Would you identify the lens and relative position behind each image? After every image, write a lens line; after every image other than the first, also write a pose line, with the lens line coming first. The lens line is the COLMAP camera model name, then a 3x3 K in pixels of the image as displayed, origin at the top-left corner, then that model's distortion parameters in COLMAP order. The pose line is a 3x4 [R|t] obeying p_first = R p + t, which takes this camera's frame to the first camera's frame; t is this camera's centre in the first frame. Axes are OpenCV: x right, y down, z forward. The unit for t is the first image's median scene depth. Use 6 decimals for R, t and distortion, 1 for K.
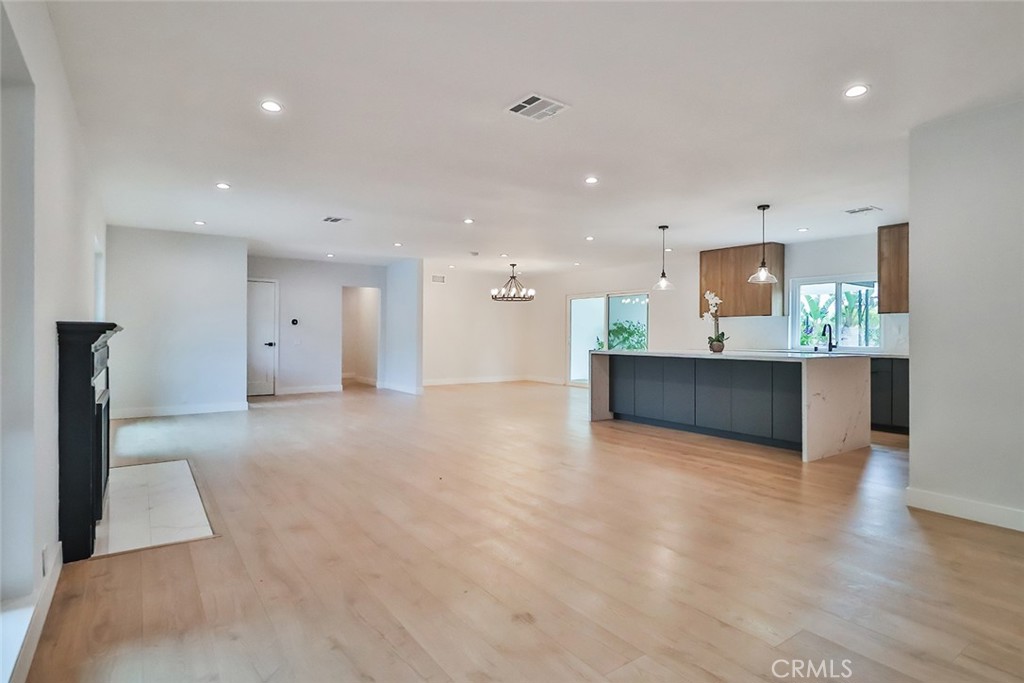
lens RADIAL K [[537.7, 0, 516.5], [0, 537.7, 322.7], [0, 0, 1]] dist [0.000424, 0.000202]
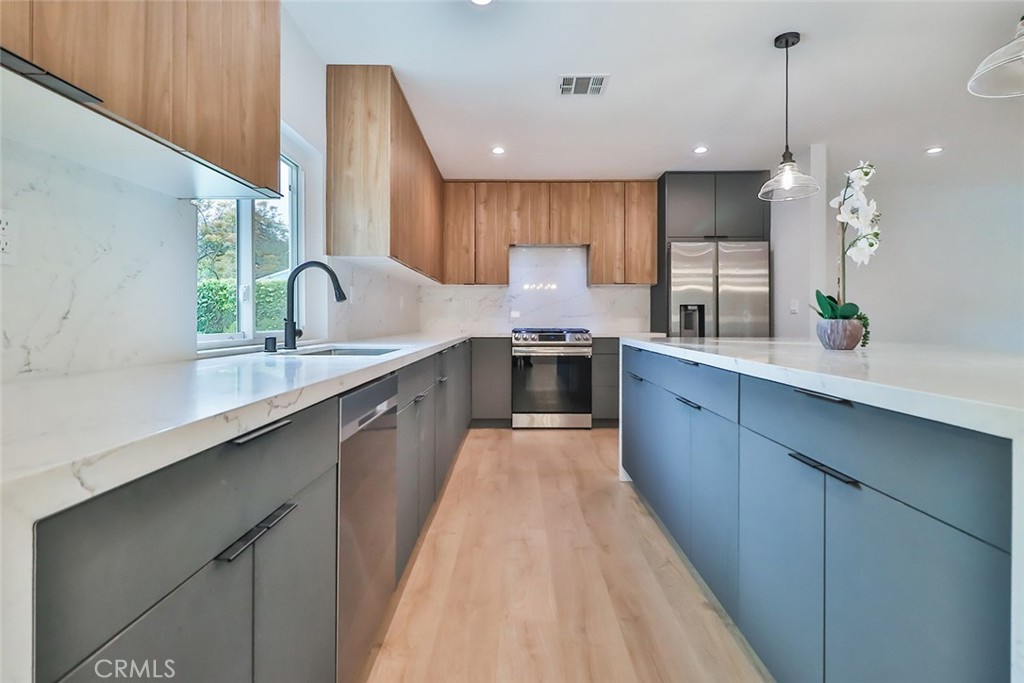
lens RADIAL K [[529.6, 0, 515.9], [0, 529.6, 320.3], [0, 0, 1]] dist [-0.003676, -0.000269]
pose [[-0.812639, -0.007100, 0.582724, 0.258144], [-0.019936, 0.999679, -0.015622, 0.034621], [-0.582427, -0.024312, -0.812520, 1.041610]]
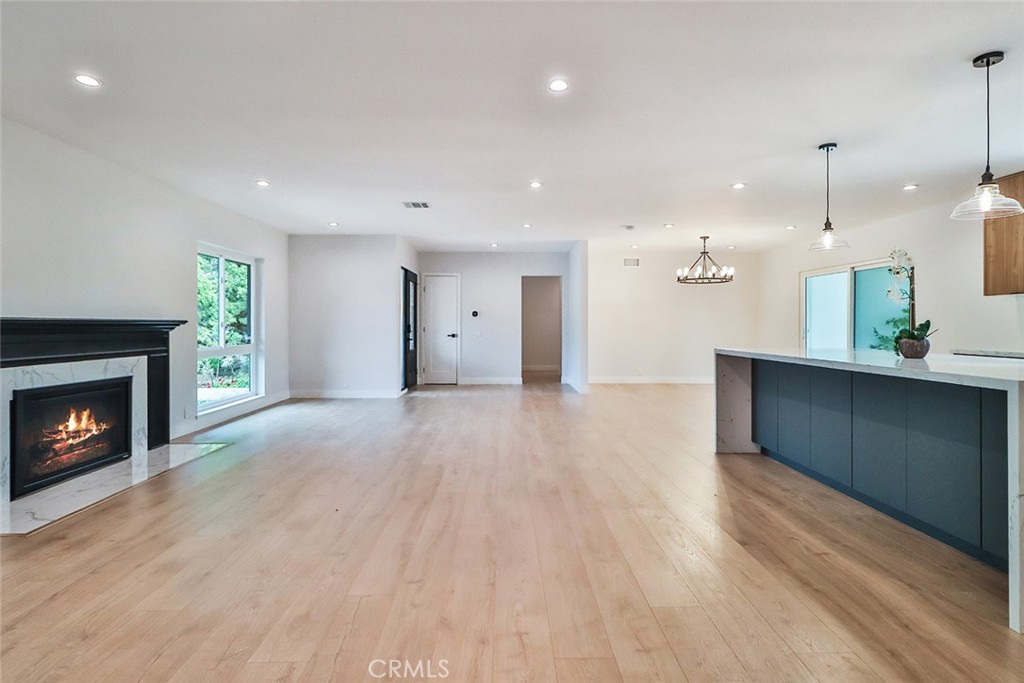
lens RADIAL K [[529.6, 0, 515.9], [0, 529.6, 320.3], [0, 0, 1]] dist [-0.003676, -0.000269]
pose [[0.827883, -0.007835, -0.560845, 0.254950], [0.014610, 0.999864, 0.007597, 0.005353], [0.560710, -0.014483, 0.827886, 0.255279]]
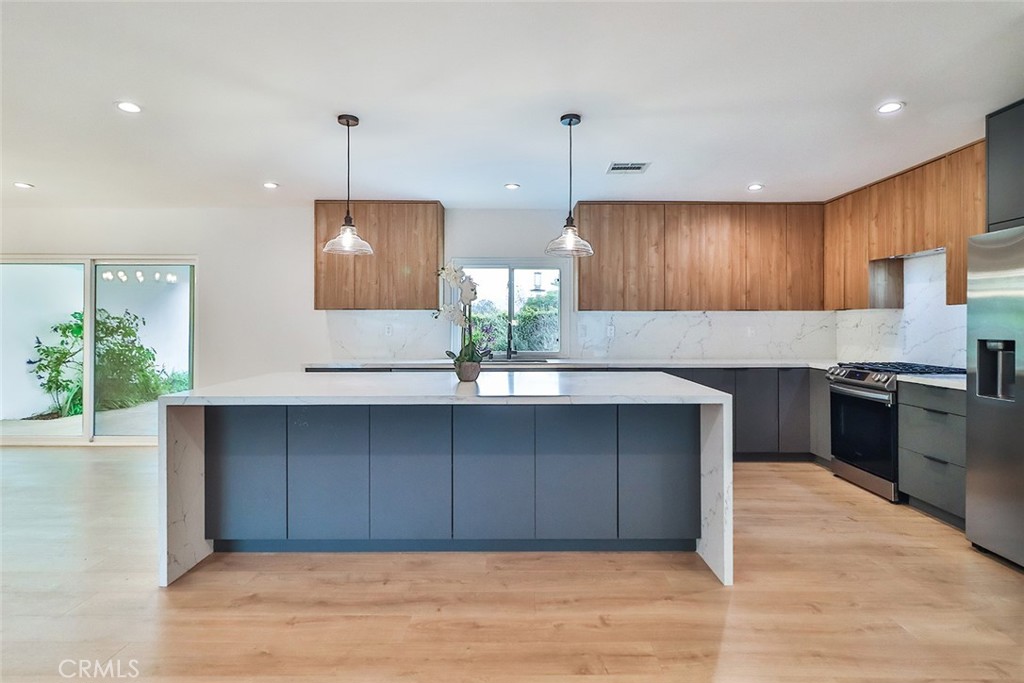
lens RADIAL K [[537.7, 0, 516.5], [0, 537.7, 322.7], [0, 0, 1]] dist [0.000424, 0.000202]
pose [[0.581883, -0.002042, 0.813270, -0.017969], [-0.015716, 0.999782, 0.013755, -0.007229], [-0.813120, -0.020785, 0.581724, 0.490344]]
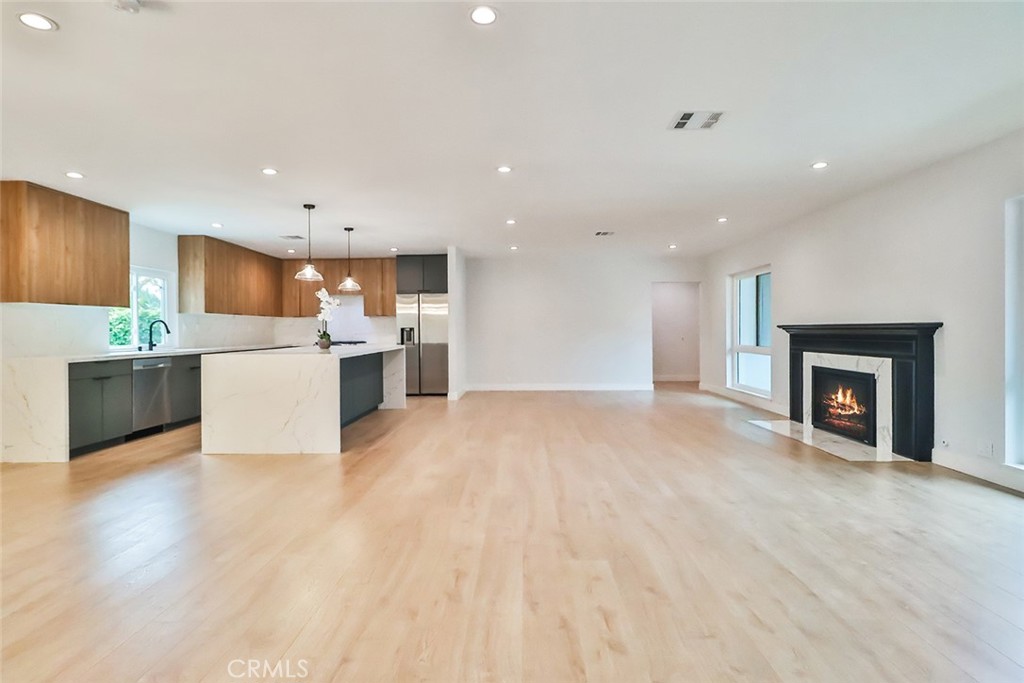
lens RADIAL K [[528.3, 0, 511.7], [0, 528.3, 333.5], [0, 0, 1]] dist [0.002735, 0.000702]
pose [[-0.803153, -0.002186, 0.595768, -0.392742], [-0.010154, 0.999898, -0.010020, 0.024338], [-0.595686, -0.014097, -0.803094, 1.199858]]
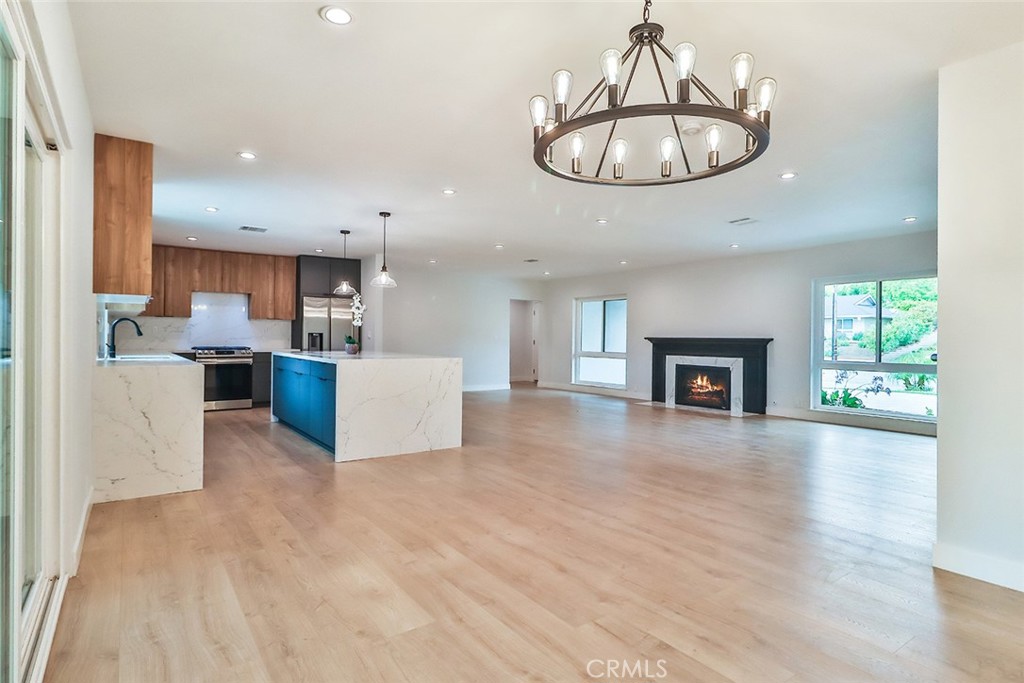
lens RADIAL K [[540.4, 0, 517.5], [0, 540.4, 338.7], [0, 0, 1]] dist [0.001901, 0.000404]
pose [[-0.999888, -0.014381, -0.004168, 0.047565], [-0.014285, 0.999651, -0.022227, 0.033302], [0.004486, -0.022165, -0.999744, 1.517047]]
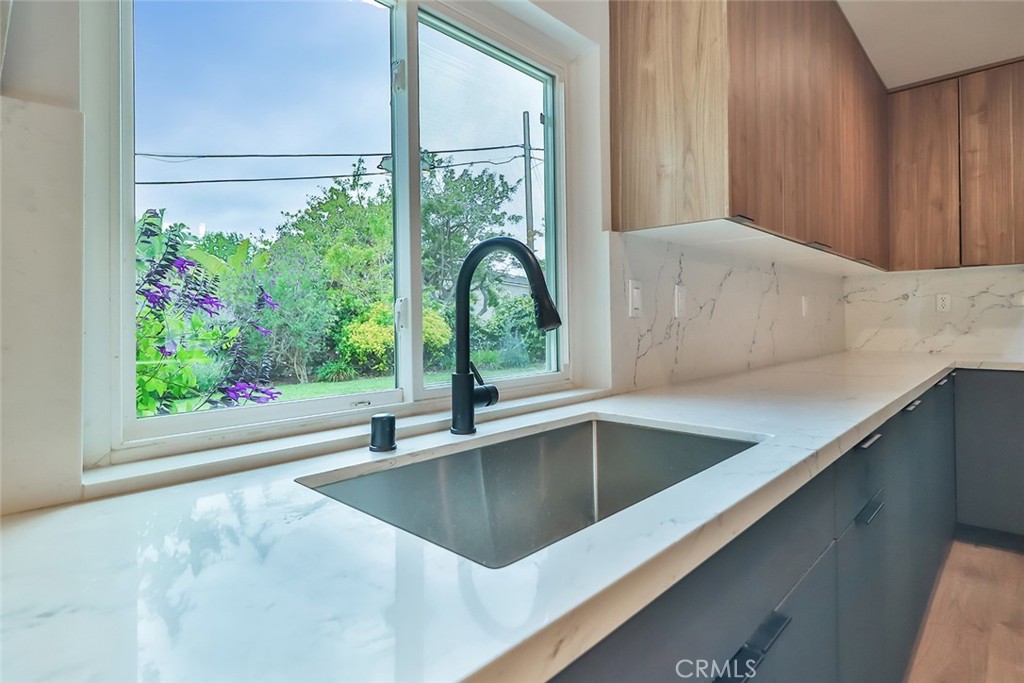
lens RADIAL K [[537.7, 0, 516.5], [0, 537.7, 322.7], [0, 0, 1]] dist [0.000424, 0.000202]
pose [[-0.187341, -0.003075, 0.982290, 0.385319], [-0.010793, 0.999941, 0.001072, 0.020871], [-0.982236, -0.010401, -0.187364, 0.896134]]
